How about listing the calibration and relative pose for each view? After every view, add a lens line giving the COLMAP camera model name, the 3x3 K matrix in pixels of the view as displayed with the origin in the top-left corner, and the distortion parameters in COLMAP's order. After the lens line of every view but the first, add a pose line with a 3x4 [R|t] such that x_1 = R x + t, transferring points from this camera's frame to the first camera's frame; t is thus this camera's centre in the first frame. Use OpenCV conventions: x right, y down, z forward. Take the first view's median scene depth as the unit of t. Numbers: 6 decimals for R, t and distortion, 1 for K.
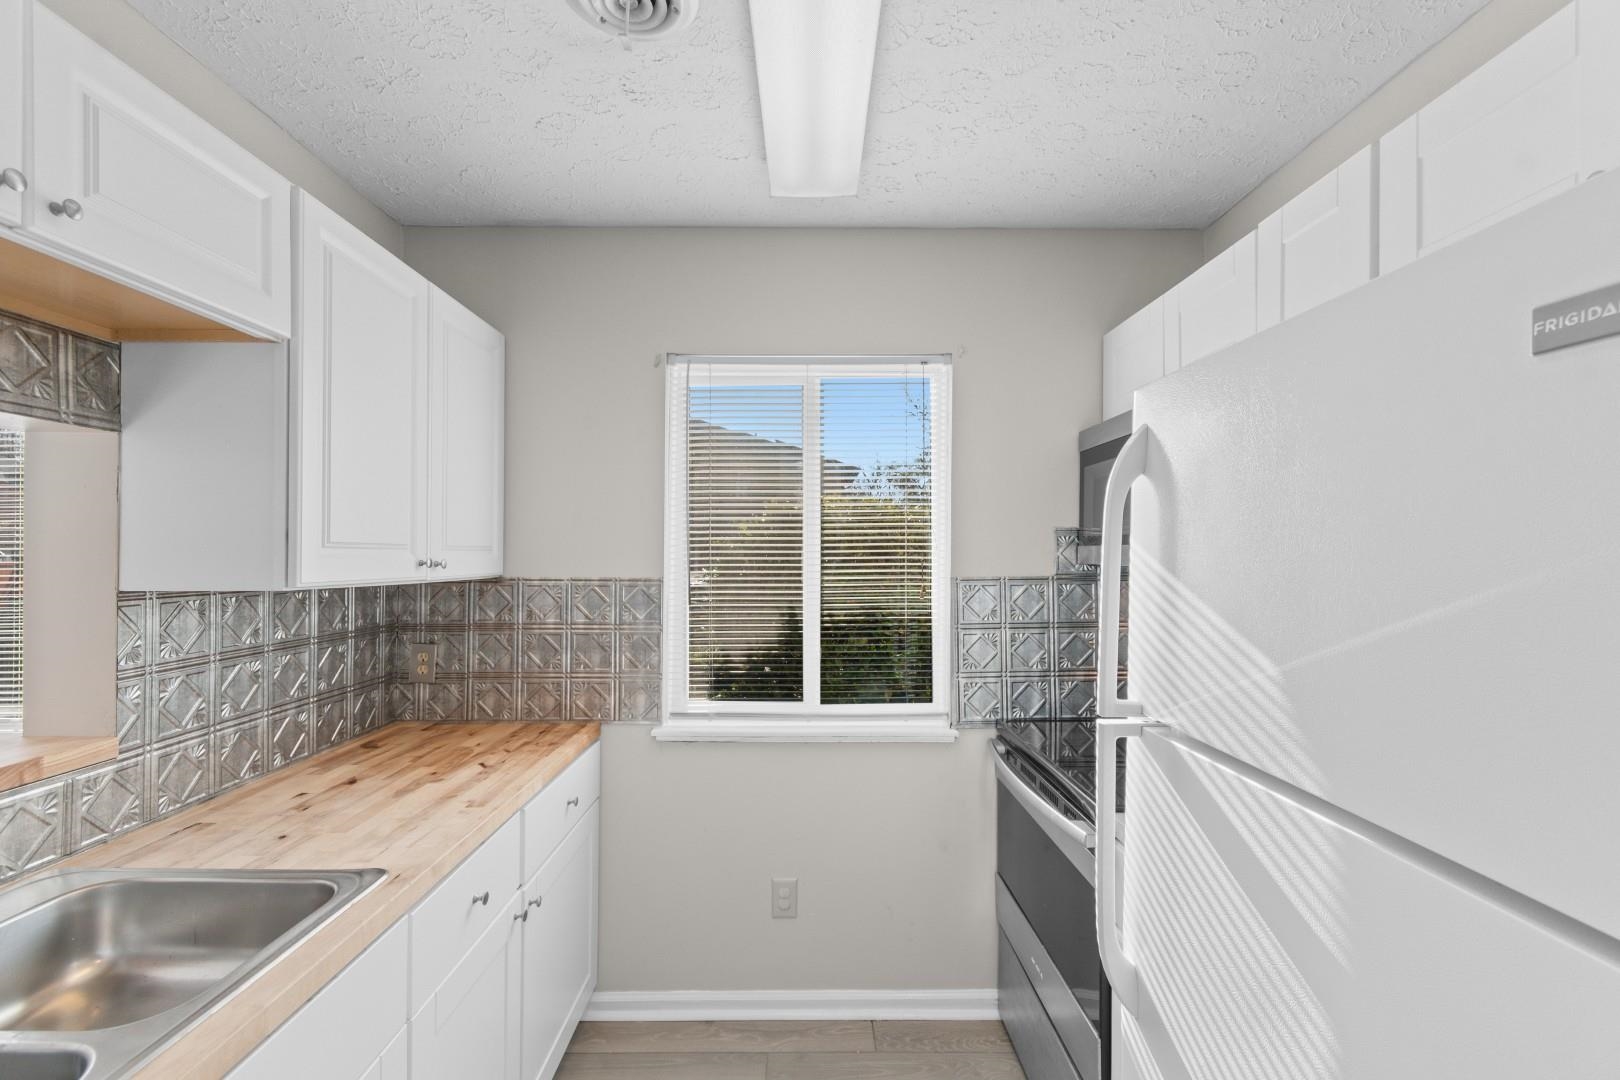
lens RADIAL K [[711.8, 0, 810.0], [0, 711.8, 540.0], [0, 0, 1]] dist [-0.001633, -0.000224]
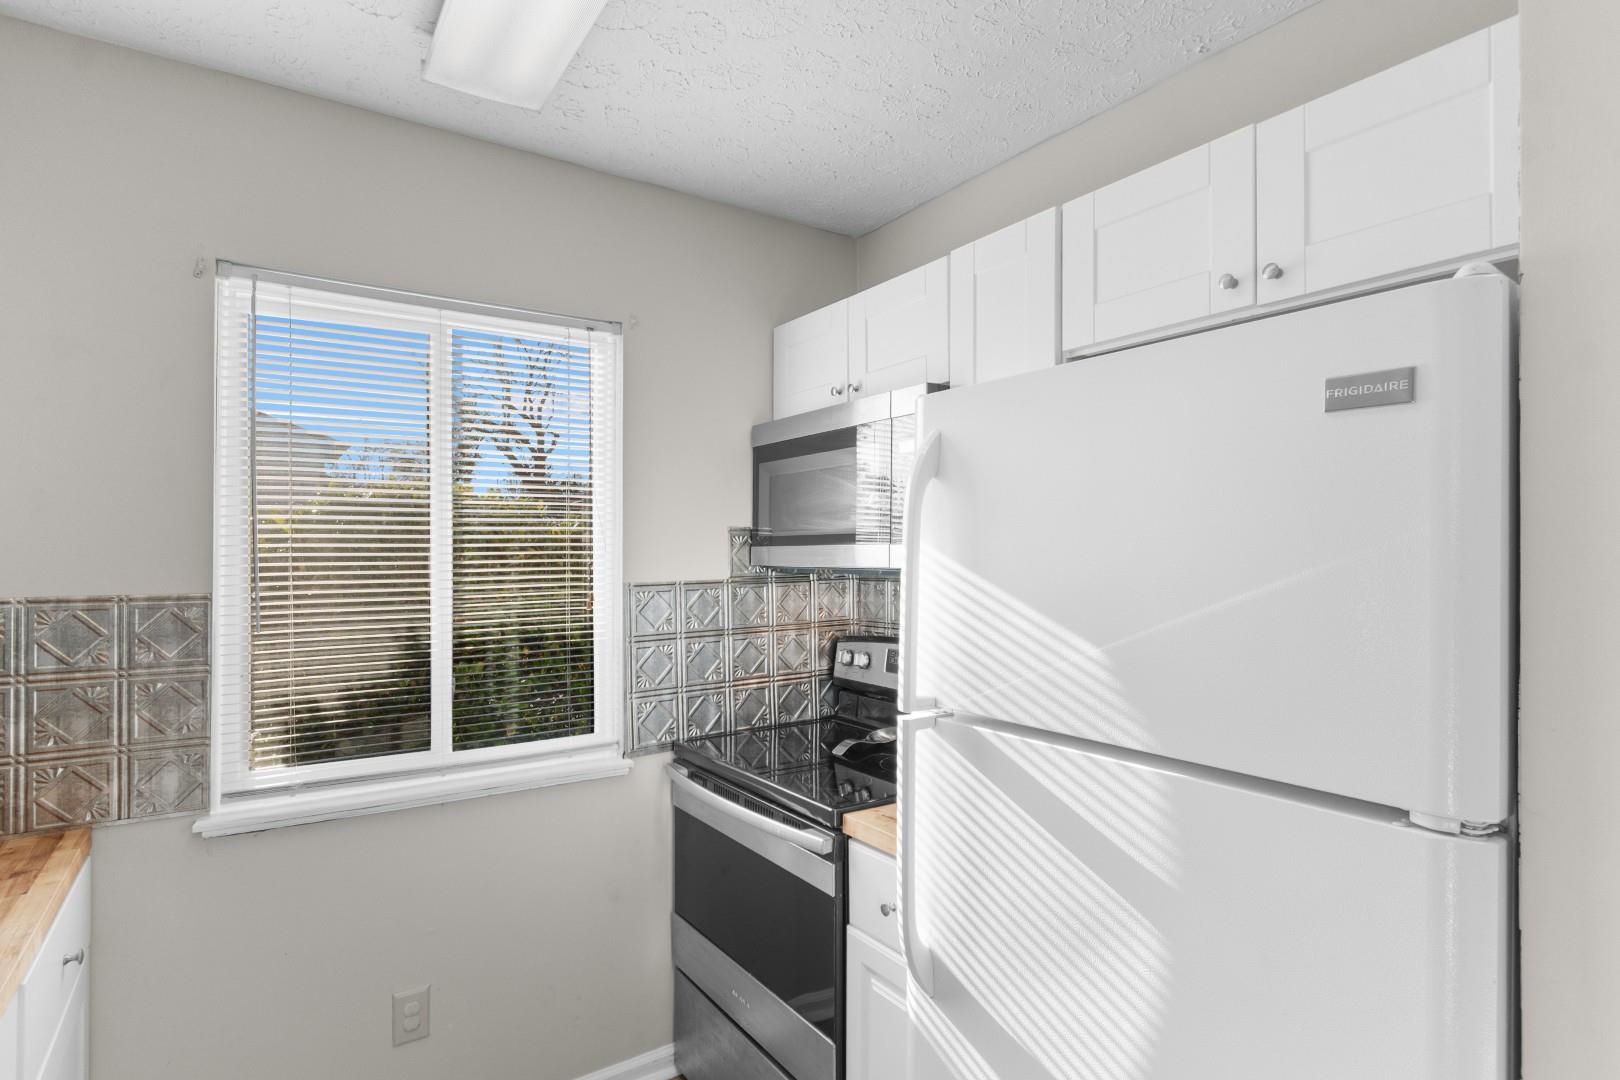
lens RADIAL K [[828.3, 0, 813.7], [0, 828.3, 542.1], [0, 0, 1]] dist [-0.000234, -0.001681]
pose [[0.833172, 0.003824, 0.553000, -0.164798], [-0.004860, 0.999988, 0.000407, 0.001363], [-0.552992, -0.003027, 0.833181, 0.038248]]
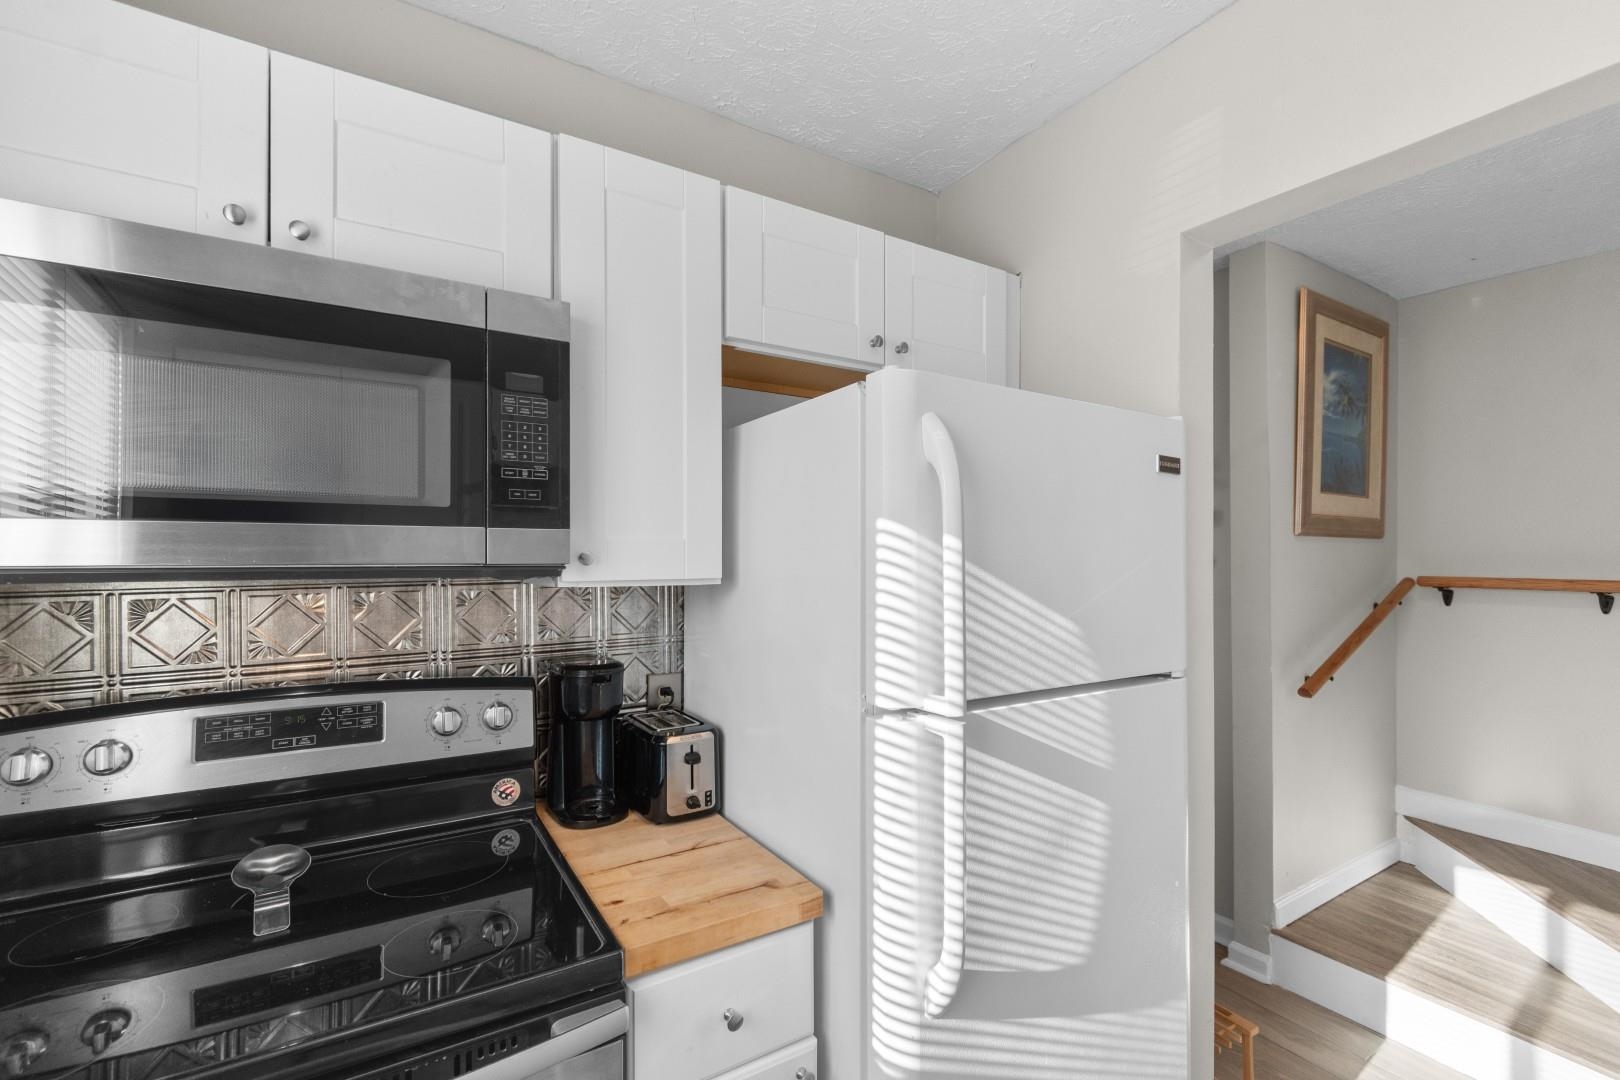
lens RADIAL K [[743.8, 0, 814.1], [0, 743.8, 558.0], [0, 0, 1]] dist [0.001724, 0.000073]
pose [[-0.507096, -0.001012, 0.861889, -0.162756], [-0.016117, 0.999836, -0.008309, 0.023966], [-0.861739, -0.018105, -0.507029, 0.766243]]
